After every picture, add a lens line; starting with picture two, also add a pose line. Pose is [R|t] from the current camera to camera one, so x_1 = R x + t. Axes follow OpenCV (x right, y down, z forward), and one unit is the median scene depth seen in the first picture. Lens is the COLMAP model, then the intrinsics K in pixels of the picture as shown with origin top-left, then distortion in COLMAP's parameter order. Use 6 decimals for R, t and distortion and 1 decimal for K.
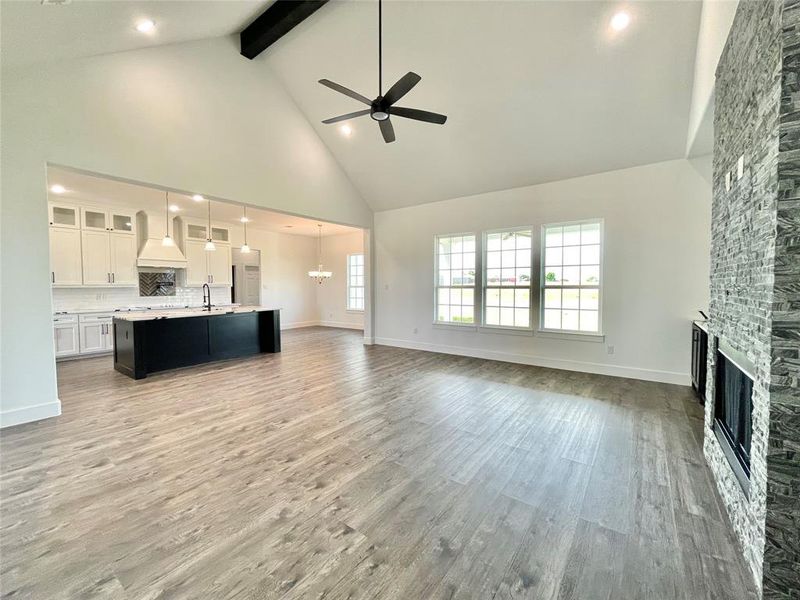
lens RADIAL K [[324.5, 0, 401.6], [0, 324.5, 298.0], [0, 0, 1]] dist [-0.002427, 0.000417]
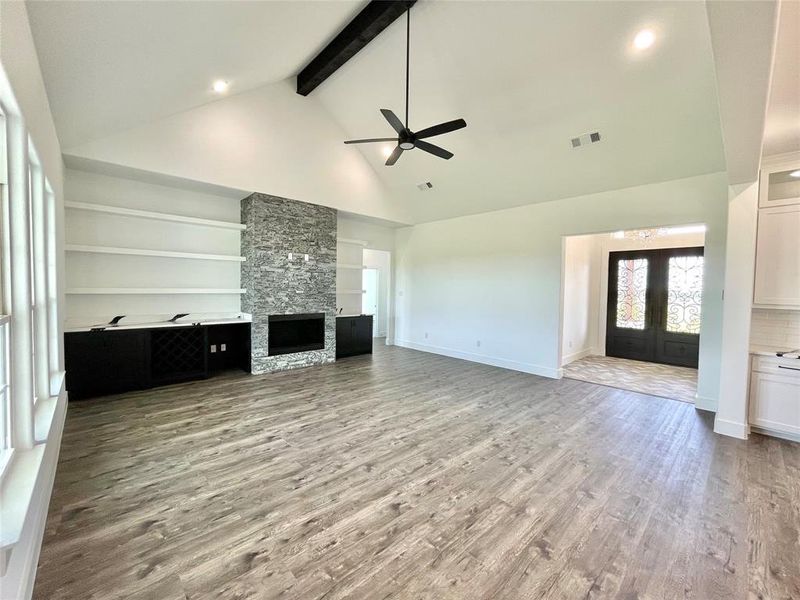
lens RADIAL K [[324.5, 0, 398.3], [0, 324.5, 298.7], [0, 0, 1]] dist [-0.002427, 0.000417]
pose [[-0.981729, -0.020470, 0.189182, -0.155391], [-0.006343, 0.997165, 0.074982, -0.074966], [-0.190181, 0.072412, -0.979075, 1.276835]]
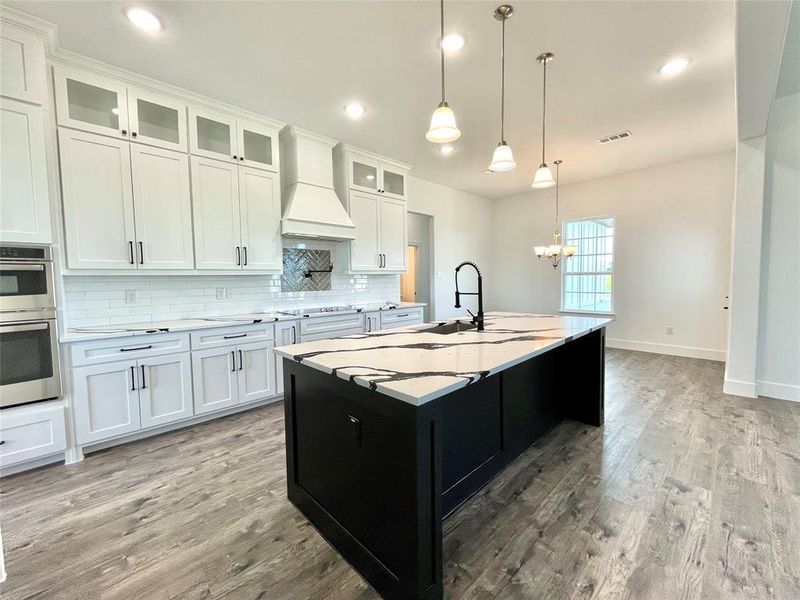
lens RADIAL K [[324.5, 0, 403.4], [0, 324.5, 297.6], [0, 0, 1]] dist [-0.002427, 0.000417]
pose [[0.985167, -0.000539, -0.171596, -0.638041], [0.004302, 0.999758, 0.021561, -0.007699], [0.171543, -0.021979, 0.984931, 0.617403]]
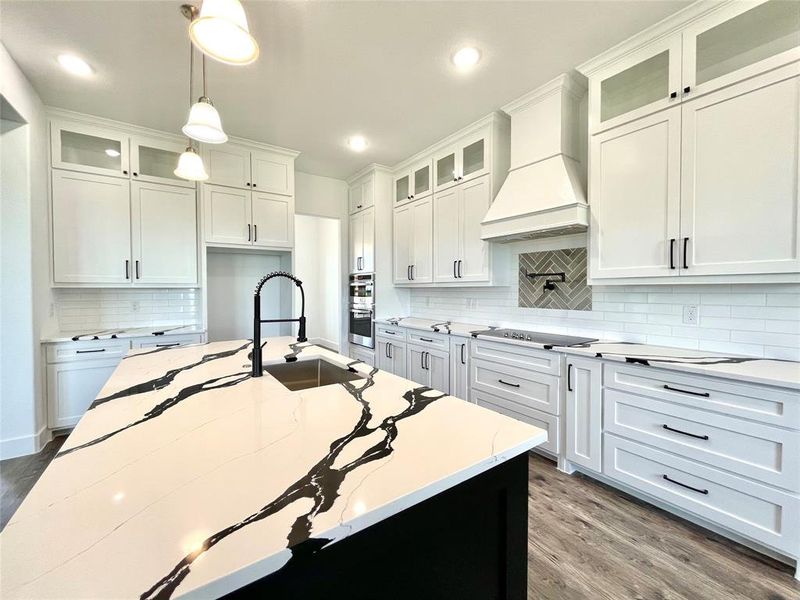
lens RADIAL K [[324.5, 0, 405.0], [0, 324.5, 298.6], [0, 0, 1]] dist [-0.002427, 0.000417]
pose [[-0.323748, 0.035175, -0.945489, -0.404040], [-0.032999, 0.998281, 0.048438, -0.041312], [0.945568, 0.046882, -0.322031, 1.241074]]
